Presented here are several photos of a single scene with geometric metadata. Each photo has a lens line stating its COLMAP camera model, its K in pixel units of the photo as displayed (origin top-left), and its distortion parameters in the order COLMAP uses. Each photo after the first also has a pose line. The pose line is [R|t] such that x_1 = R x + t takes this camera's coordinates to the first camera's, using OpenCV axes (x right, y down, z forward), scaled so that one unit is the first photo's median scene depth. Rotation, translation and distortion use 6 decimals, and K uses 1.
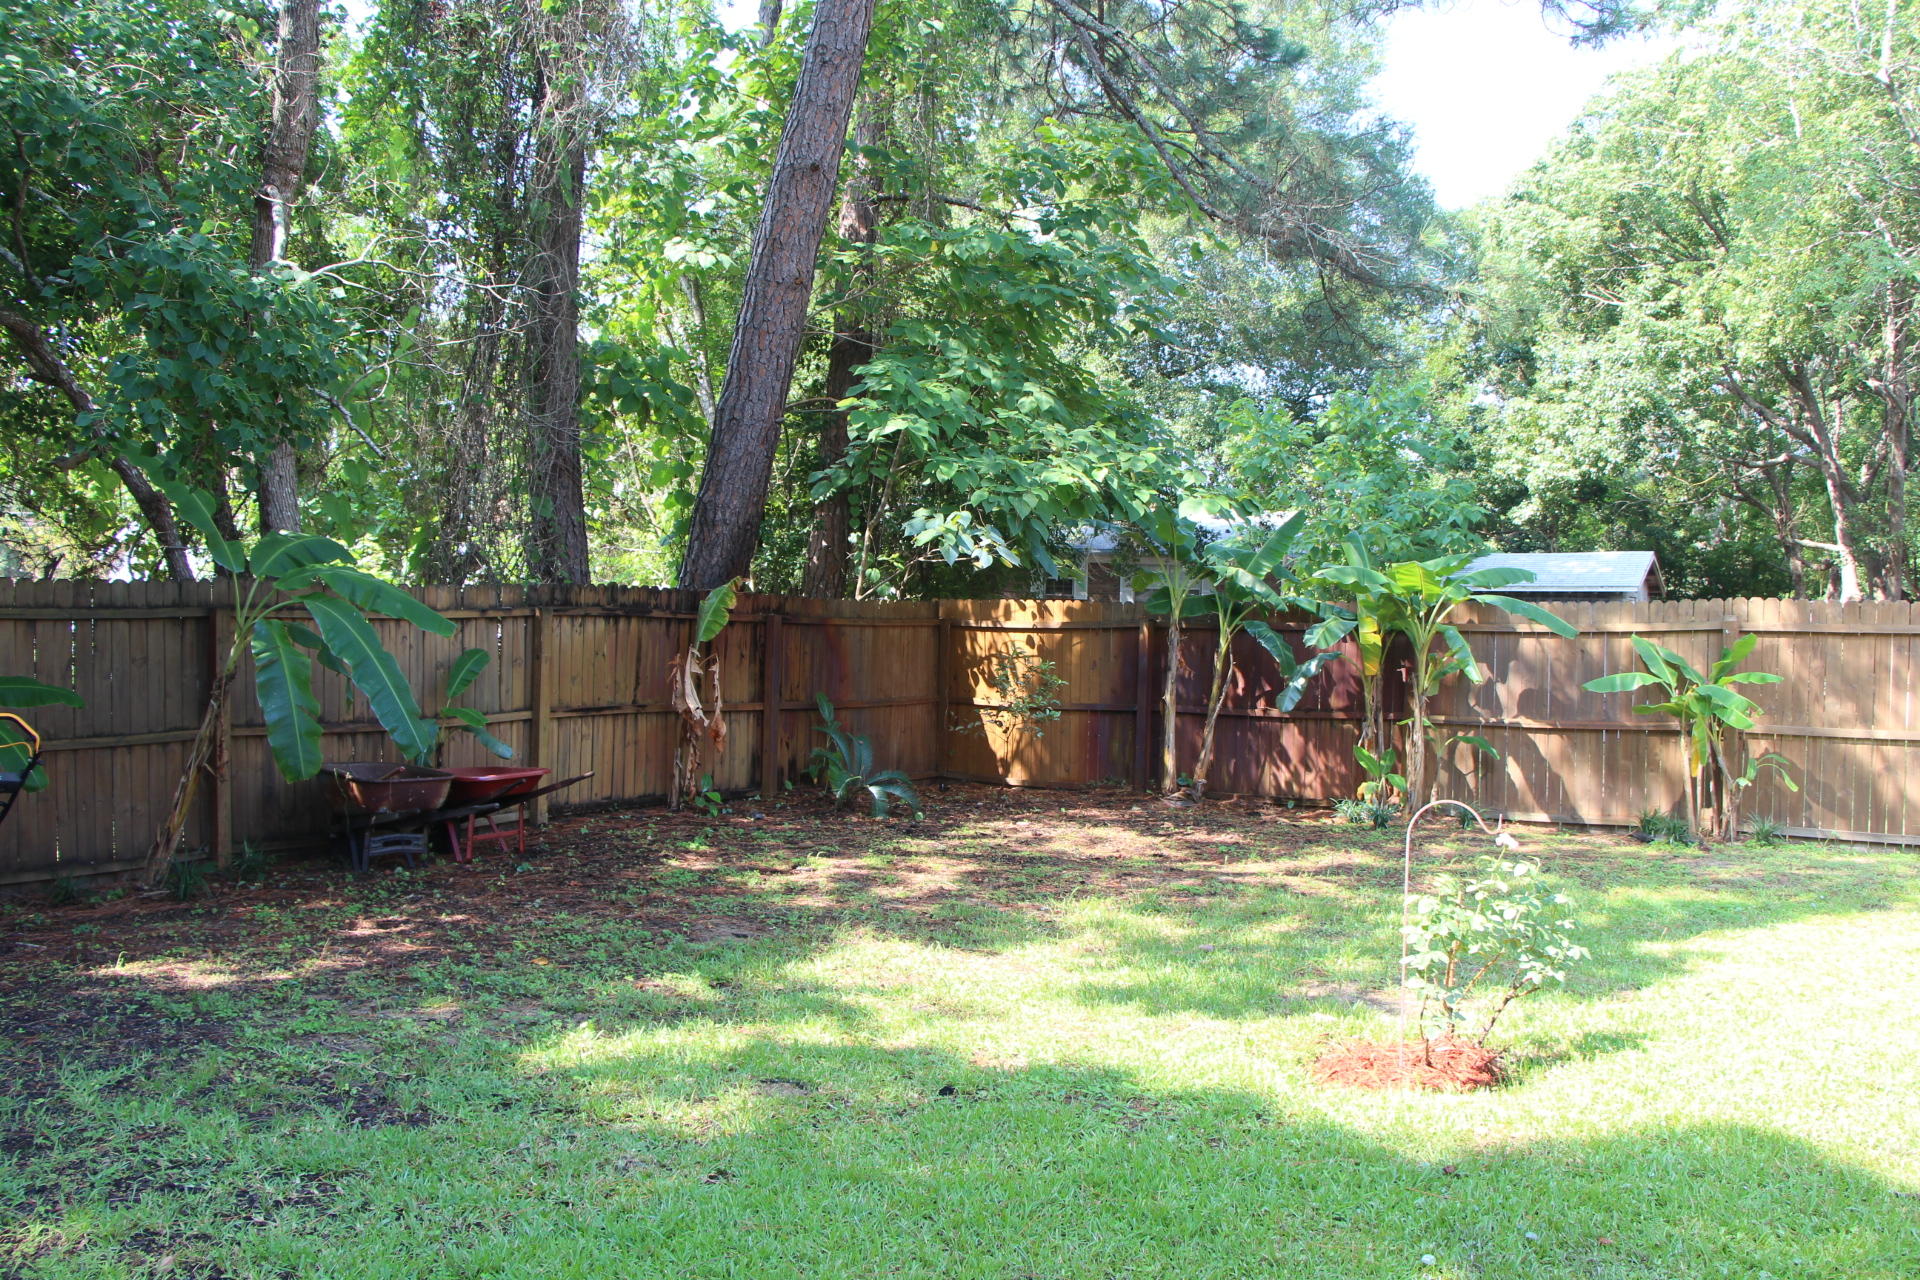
lens RADIAL K [[1591.0, 0, 1026.3], [0, 1591.0, 635.0], [0, 0, 1]] dist [-0.176091, 0.132888]
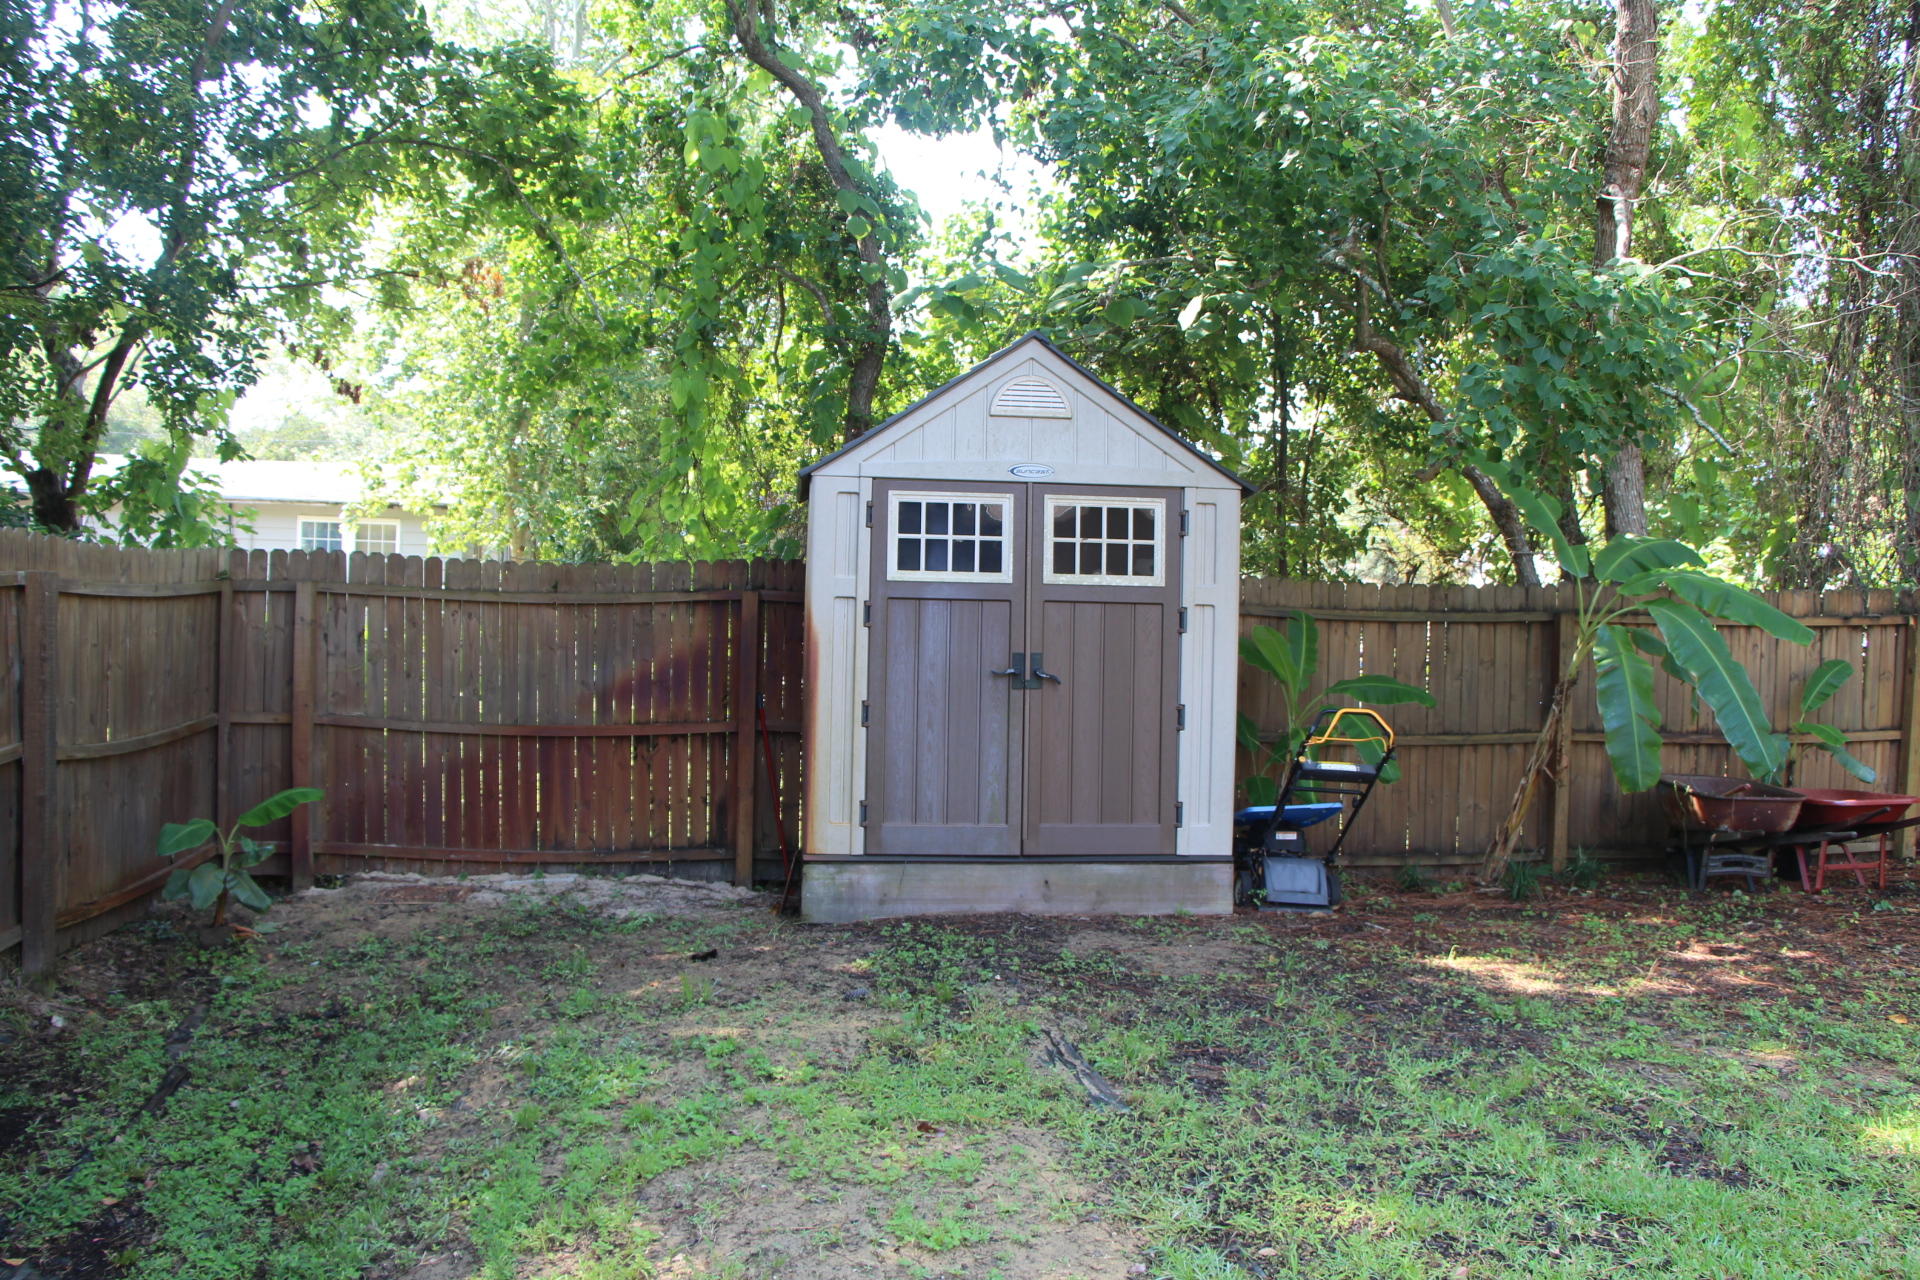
lens RADIAL K [[1591.0, 0, 929.3], [0, 1591.0, 680.0], [0, 0, 1]] dist [-0.176091, 0.132888]
pose [[0.638868, 0.033519, -0.768586, -0.011100], [-0.014136, 0.999393, 0.031834, 0.000069], [0.769186, -0.009473, 0.638954, 0.030035]]
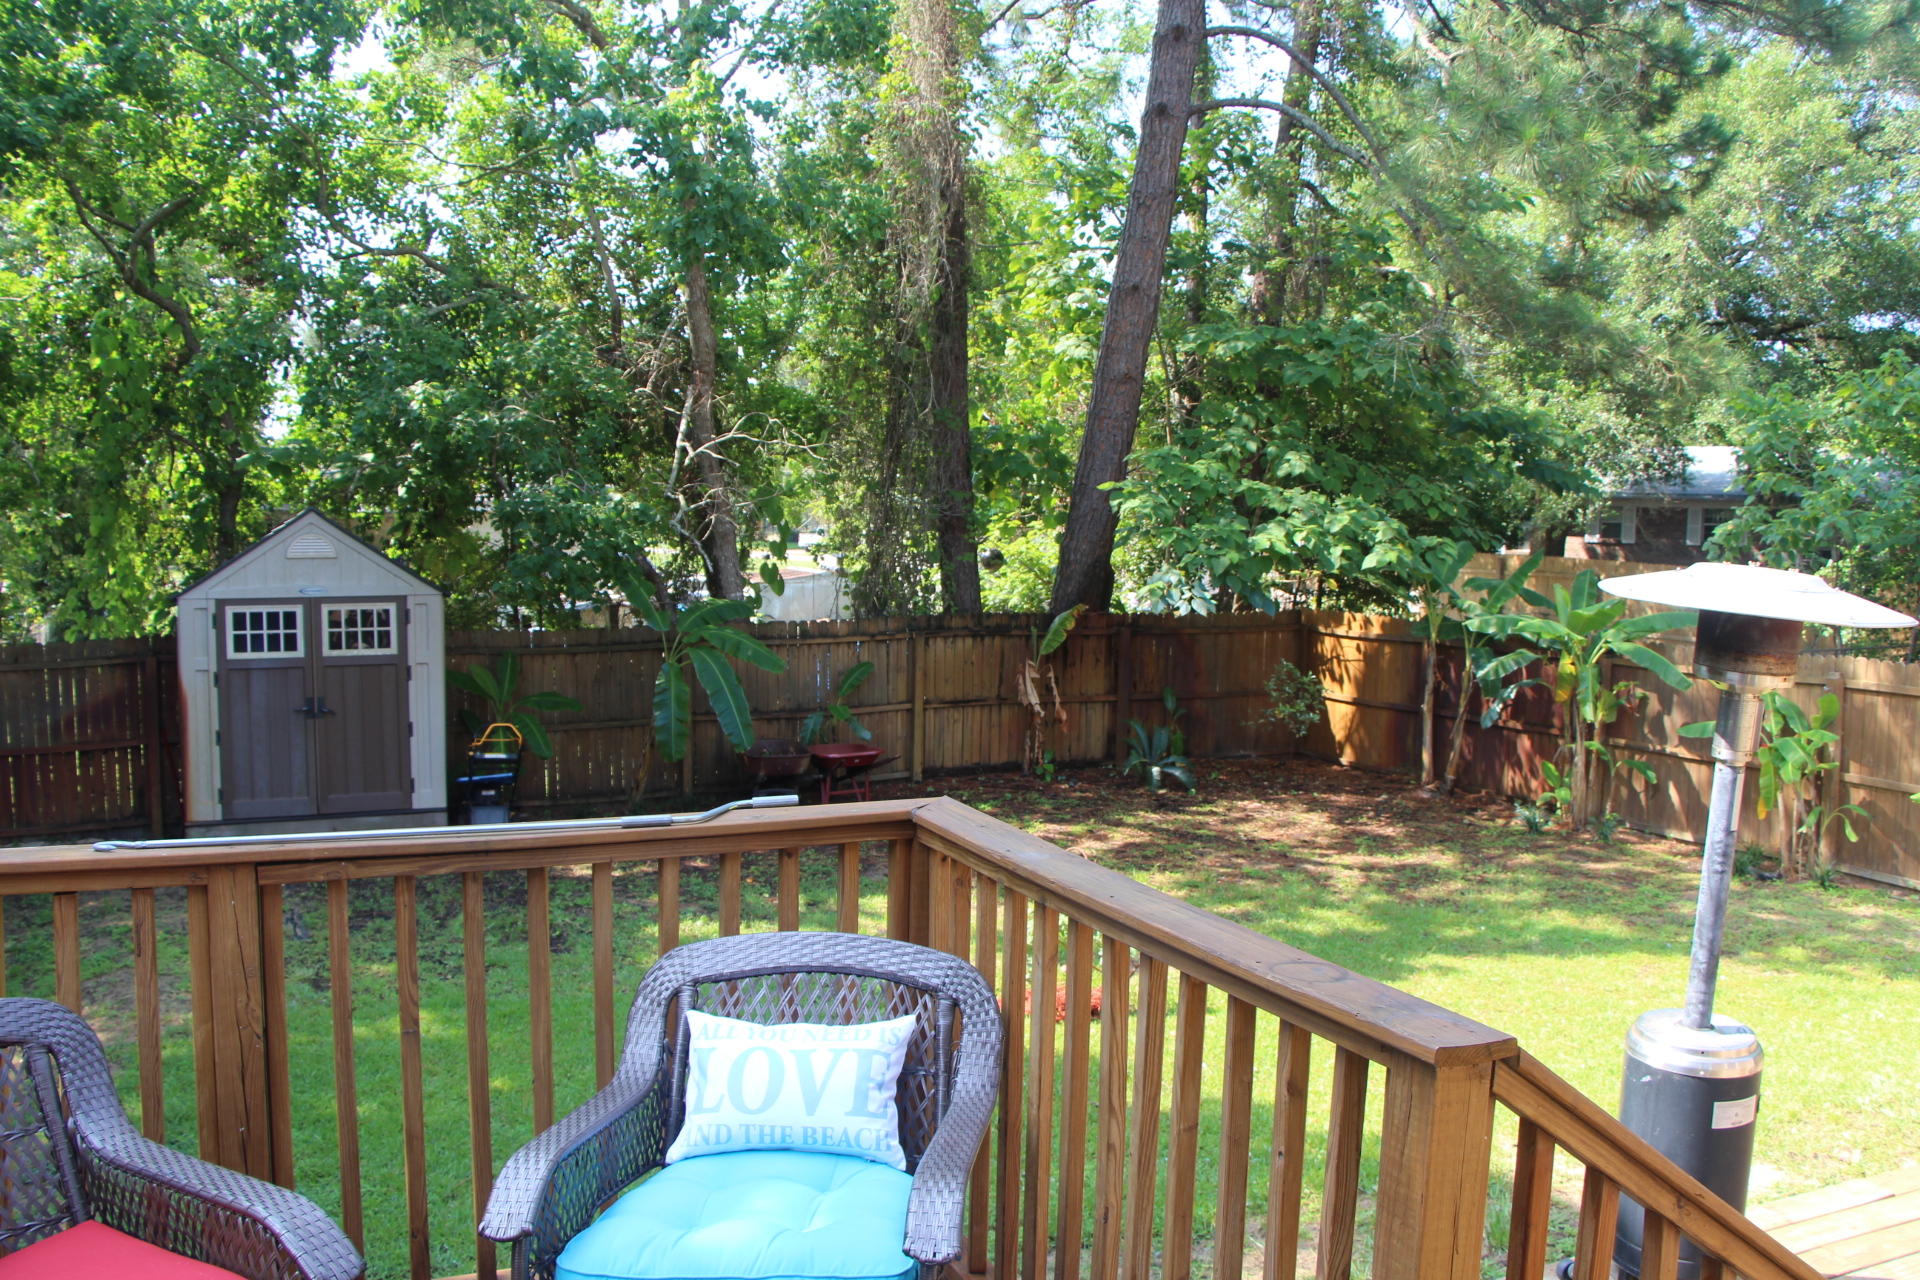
lens RADIAL K [[1591.0, 0, 964.0], [0, 1591.0, 682.9], [0, 0, 1]] dist [-0.176091, 0.132888]
pose [[0.849326, 0.044812, -0.525964, 0.538430], [0.003368, 0.995910, 0.090289, -0.111000], [0.527858, -0.078457, 0.845701, -0.233169]]
